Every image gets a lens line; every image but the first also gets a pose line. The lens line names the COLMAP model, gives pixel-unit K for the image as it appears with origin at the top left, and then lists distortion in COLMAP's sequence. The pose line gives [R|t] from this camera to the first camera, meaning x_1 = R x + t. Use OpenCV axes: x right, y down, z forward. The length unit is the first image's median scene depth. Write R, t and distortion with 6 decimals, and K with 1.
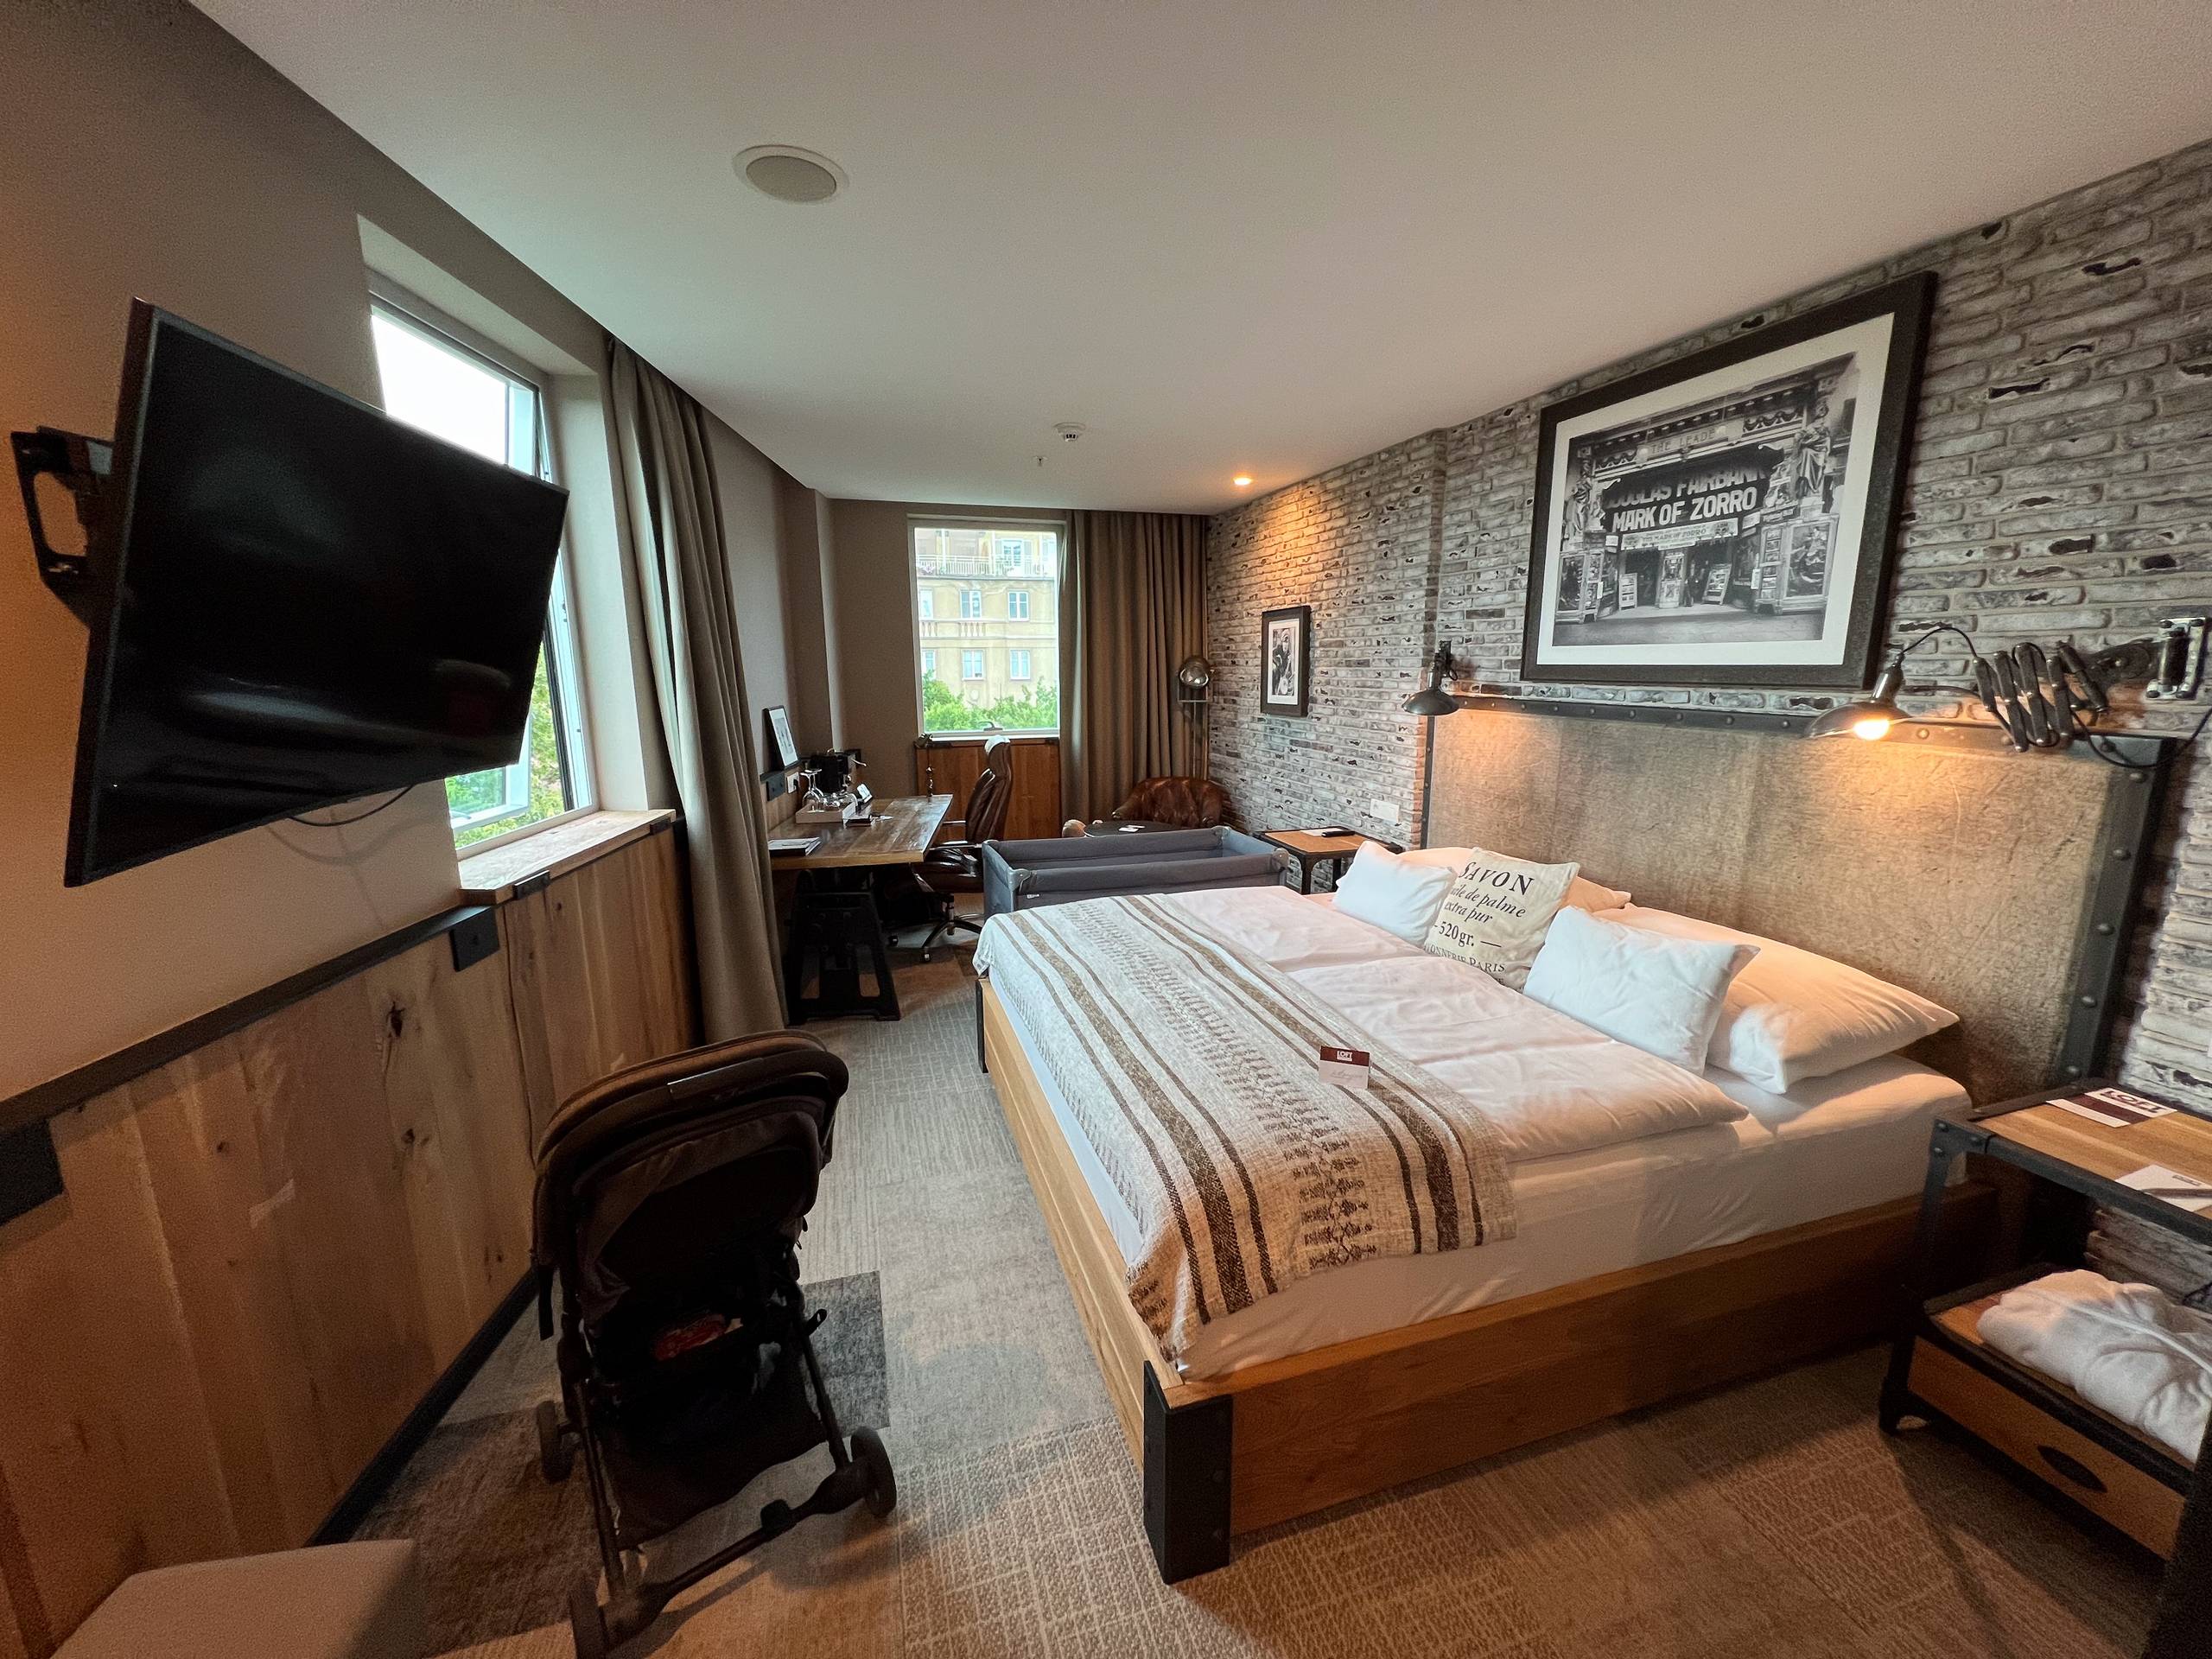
lens RADIAL K [[880.0, 0, 1115.6], [0, 880.0, 832.1], [0, 0, 1]] dist [-0.002408, 0.000601]
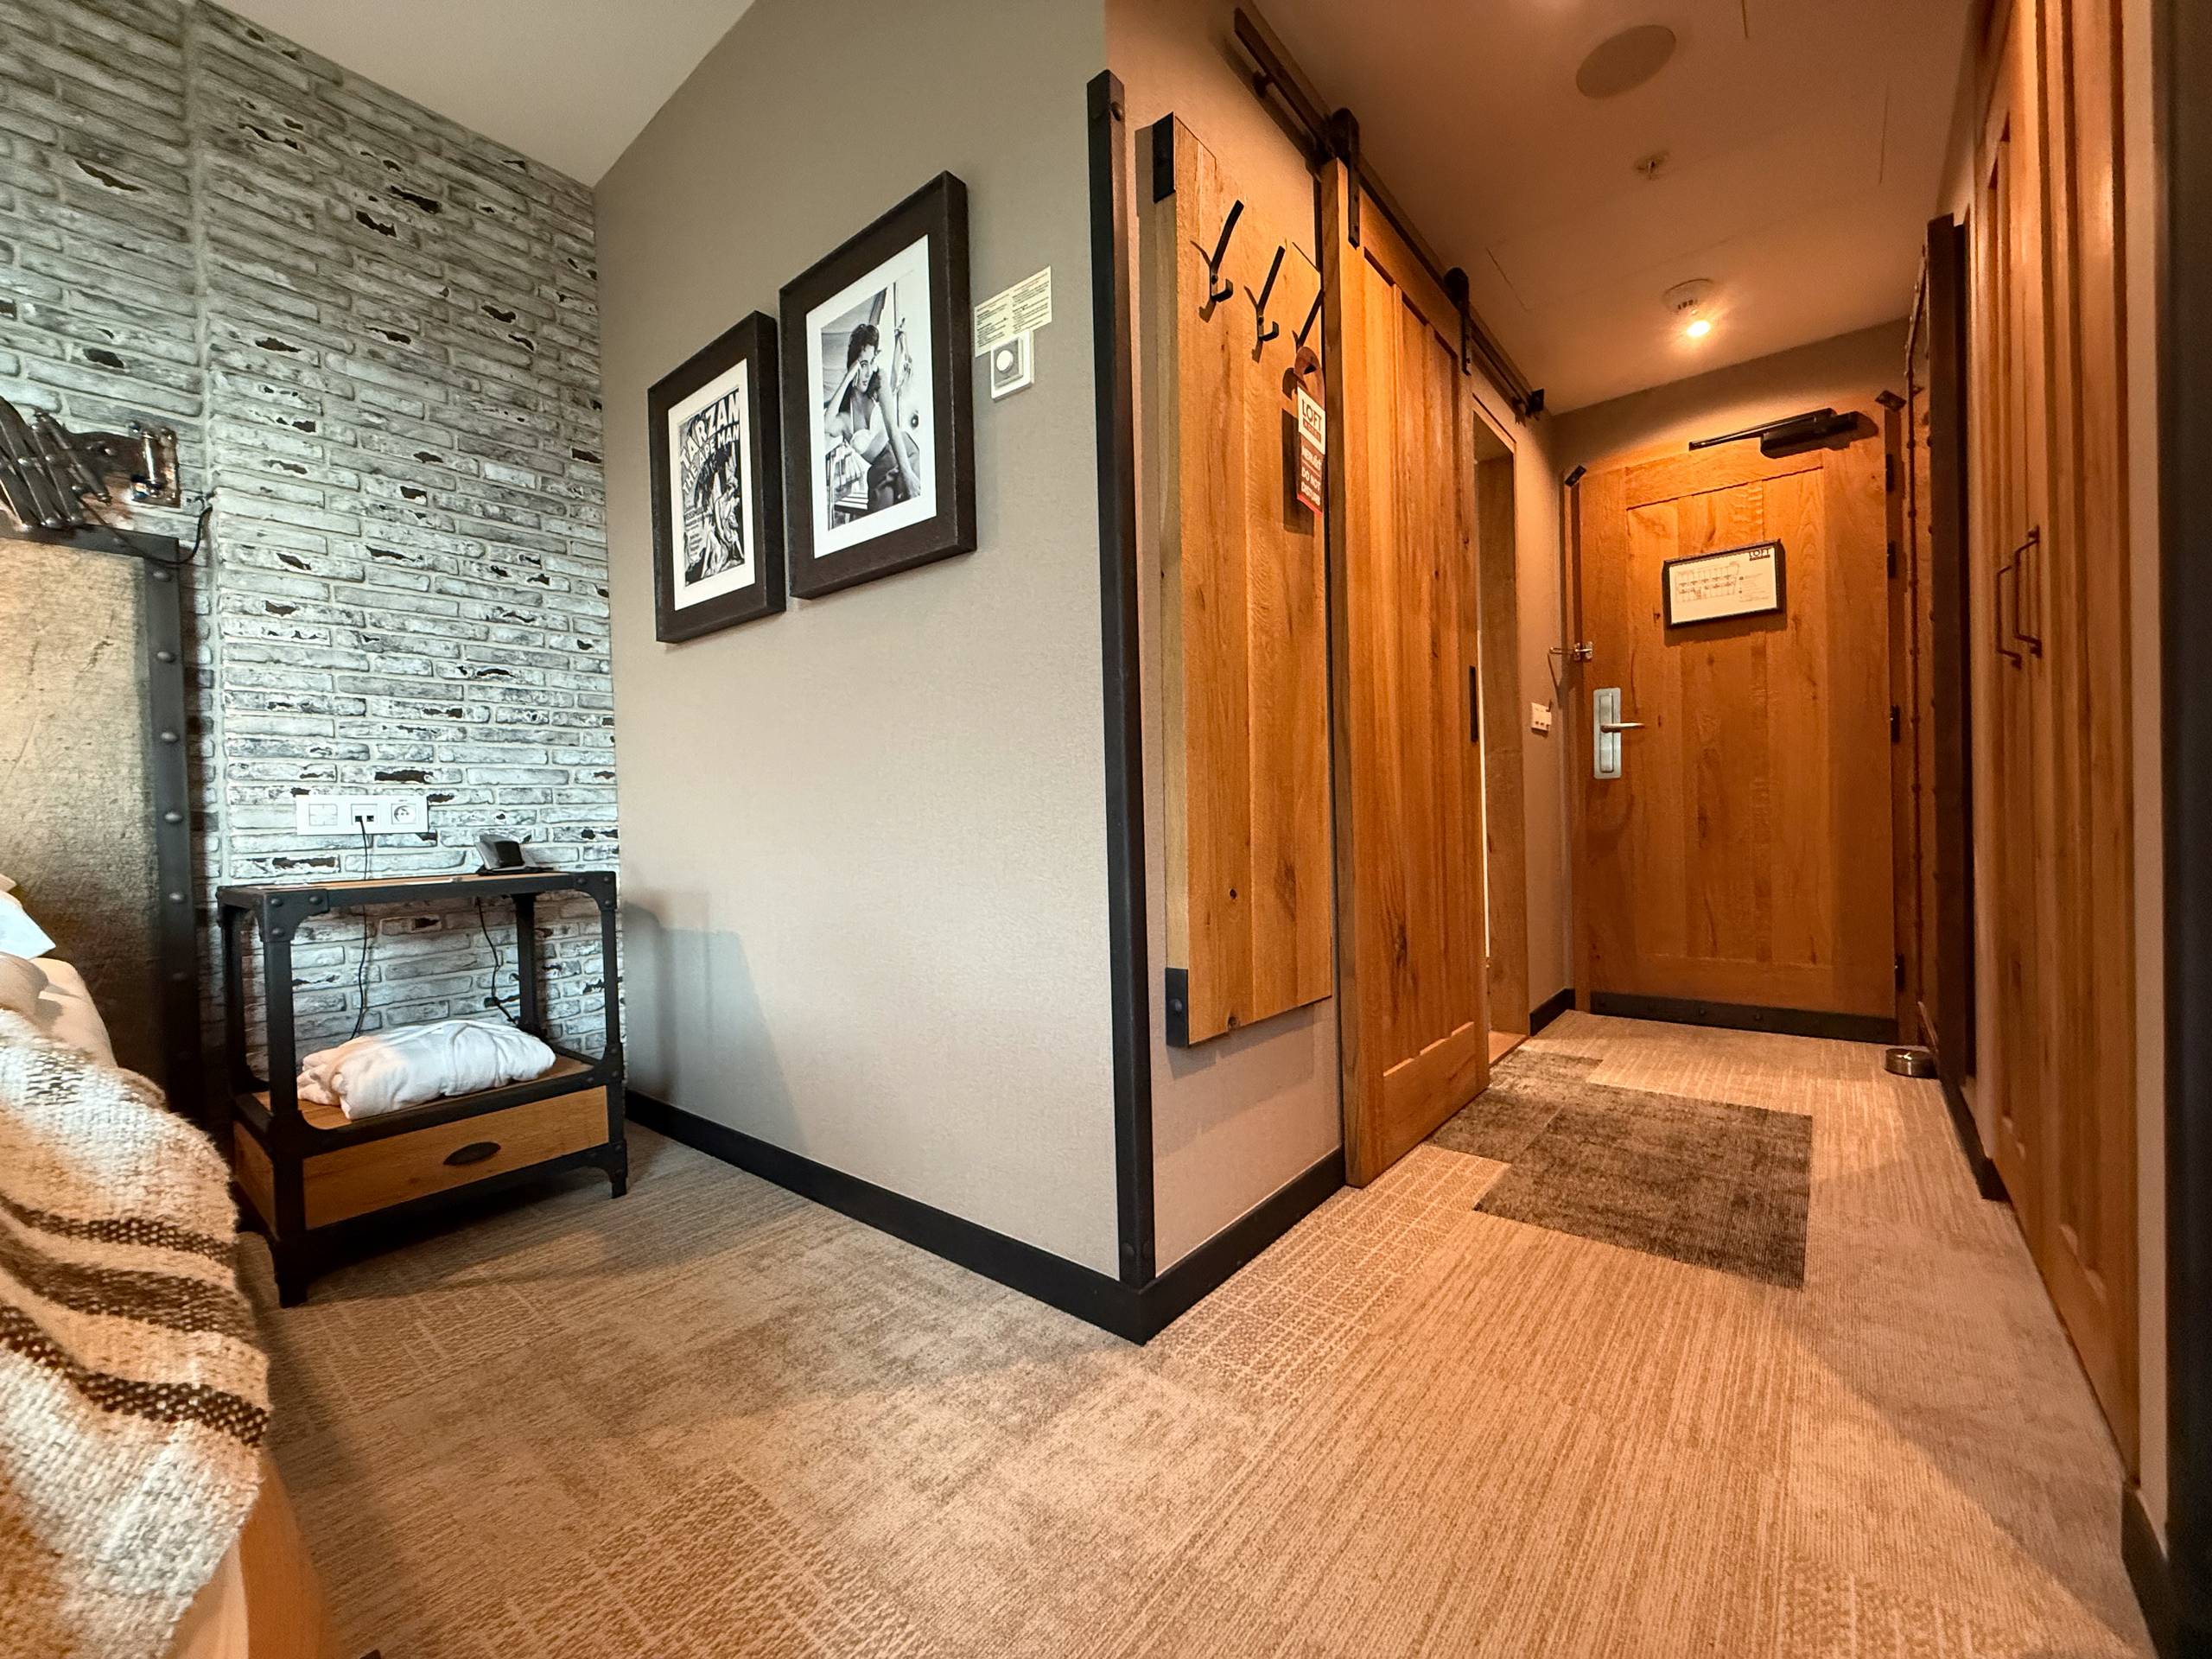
lens RADIAL K [[889.0, 0, 1101.8], [0, 889.0, 834.6], [0, 0, 1]] dist [0.000151, -0.000088]
pose [[-0.544699, 0.009516, 0.838578, -0.157528], [0.193822, 0.974292, 0.114841, 0.203751], [-0.815927, 0.225088, -0.532540, 0.486702]]
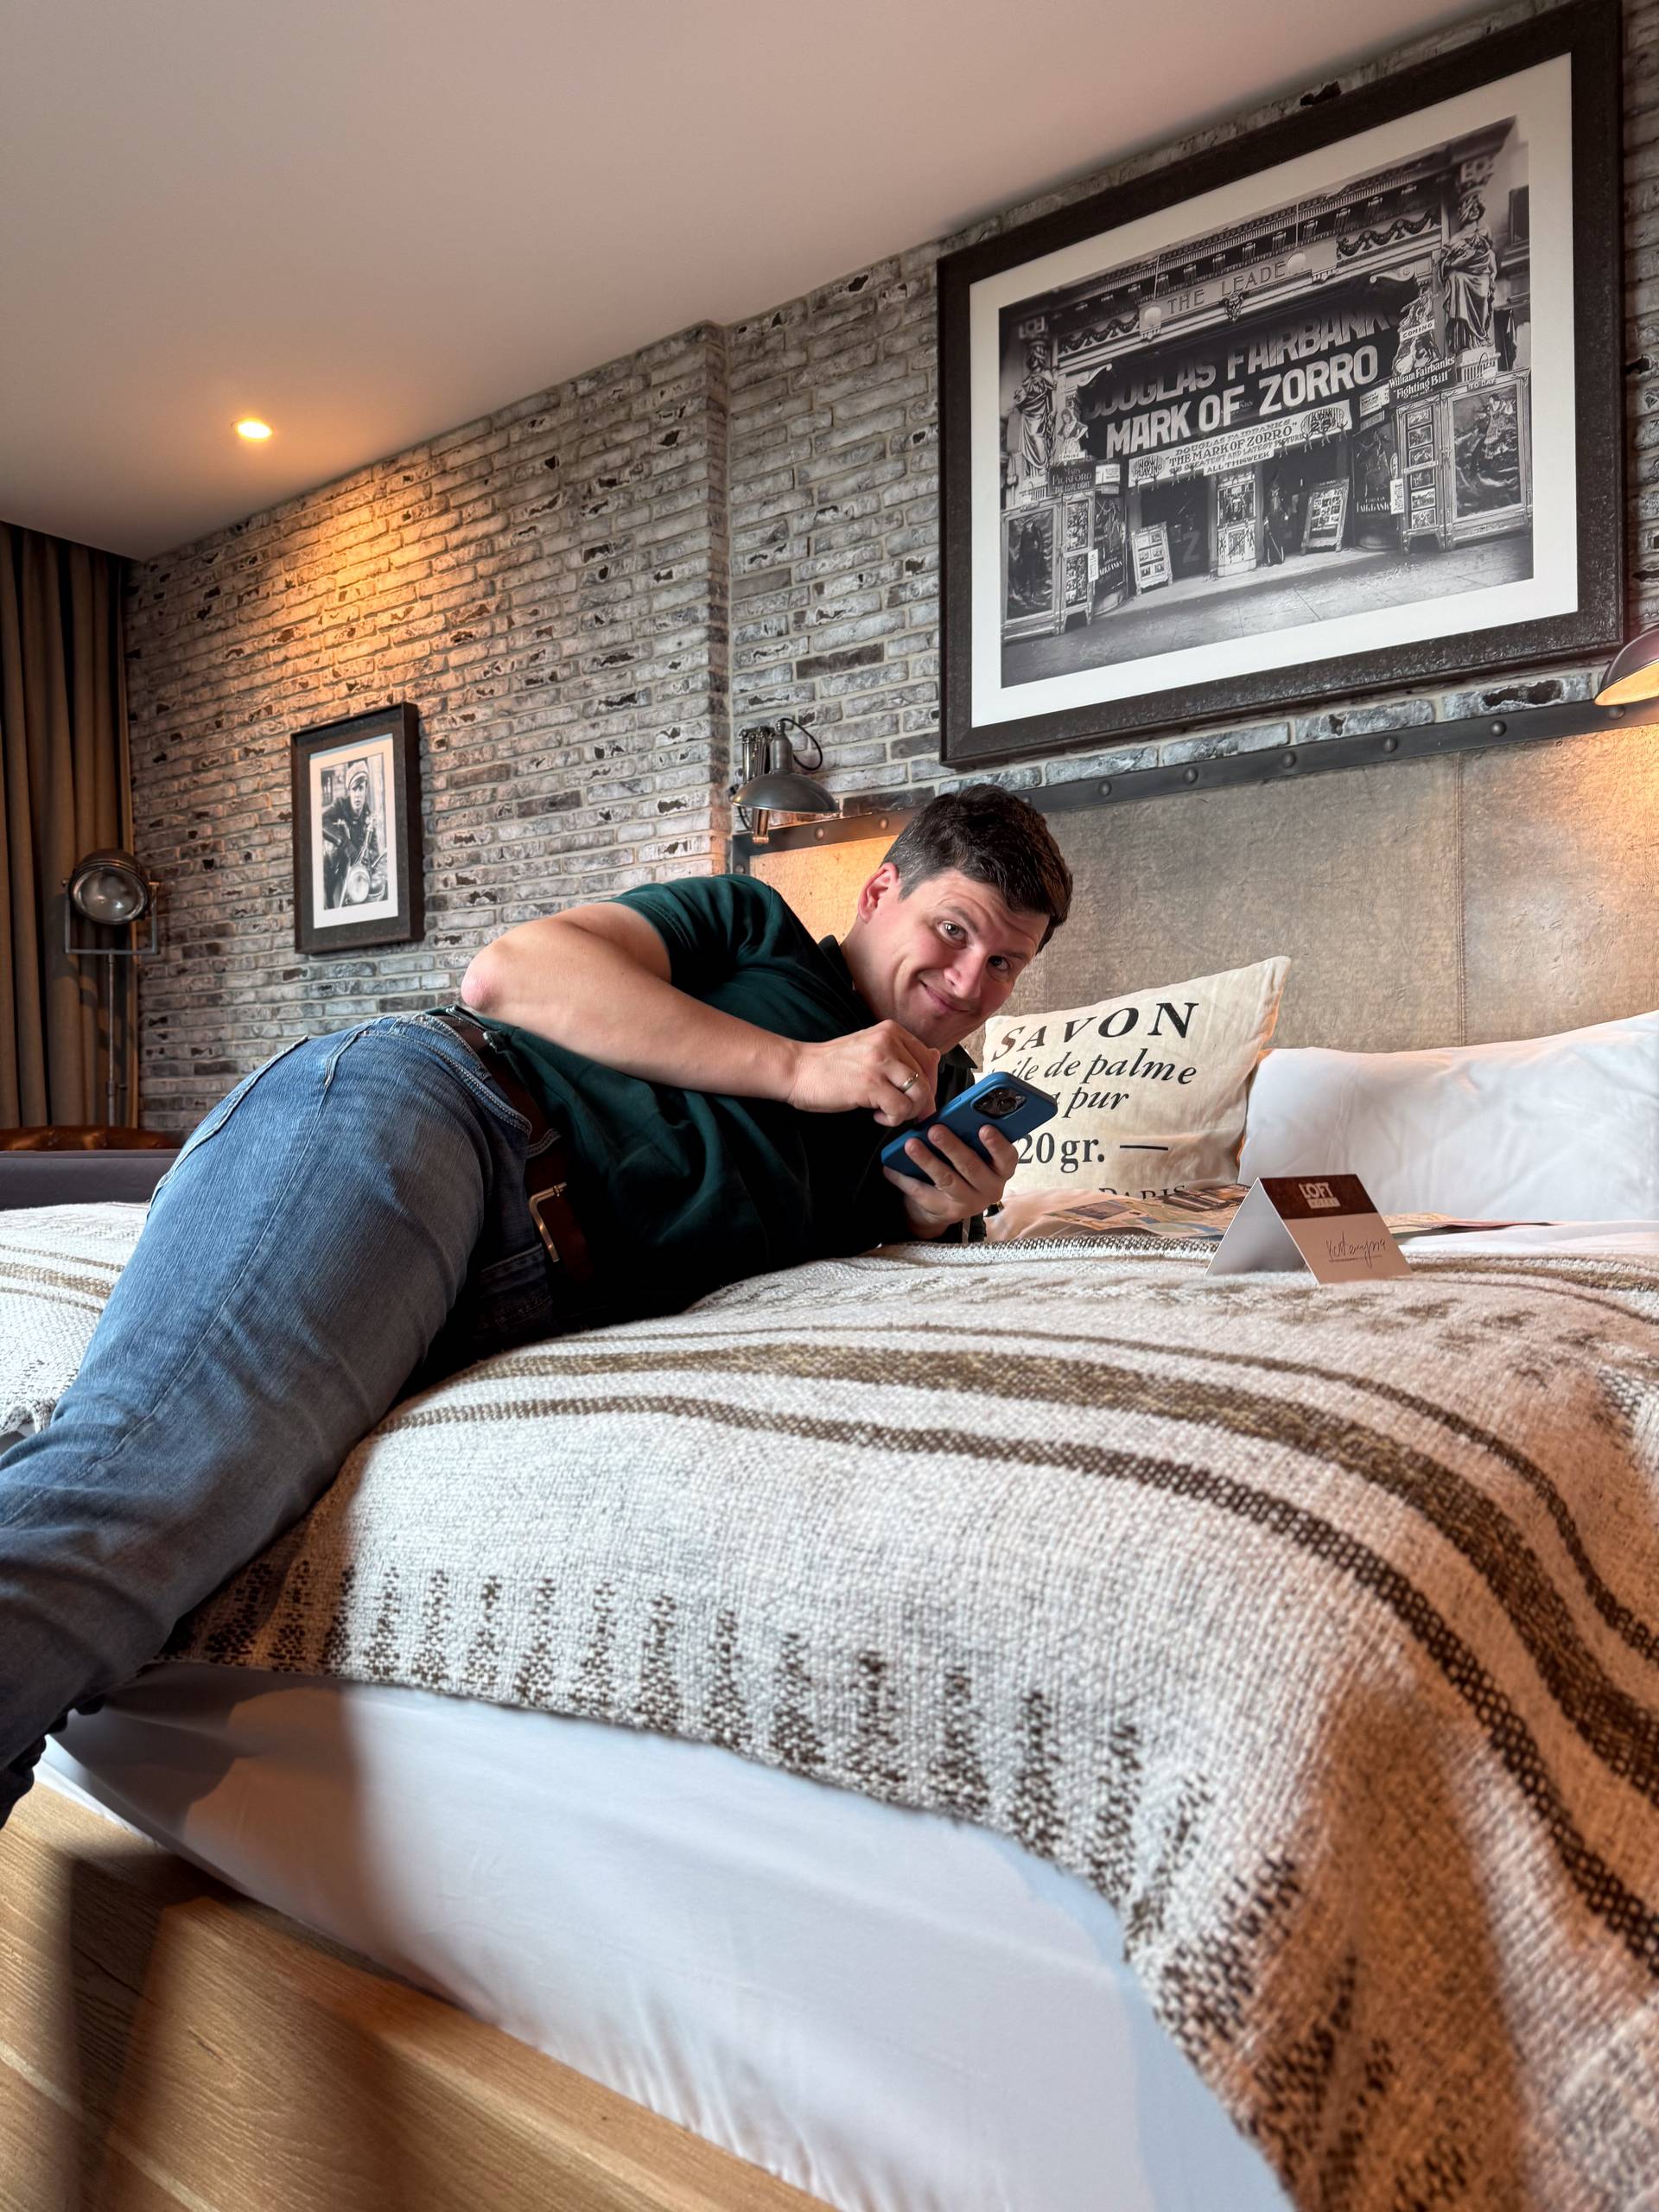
lens RADIAL K [[1561.6, 0, 847.3], [0, 1561.6, 1118.5], [0, 0, 1]] dist [0.017642, -0.036701]
pose [[0.817451, 0.001381, 0.575996, -0.124775], [0.112585, 0.980325, -0.162131, 0.208602], [-0.564888, 0.197383, 0.801213, 0.444006]]
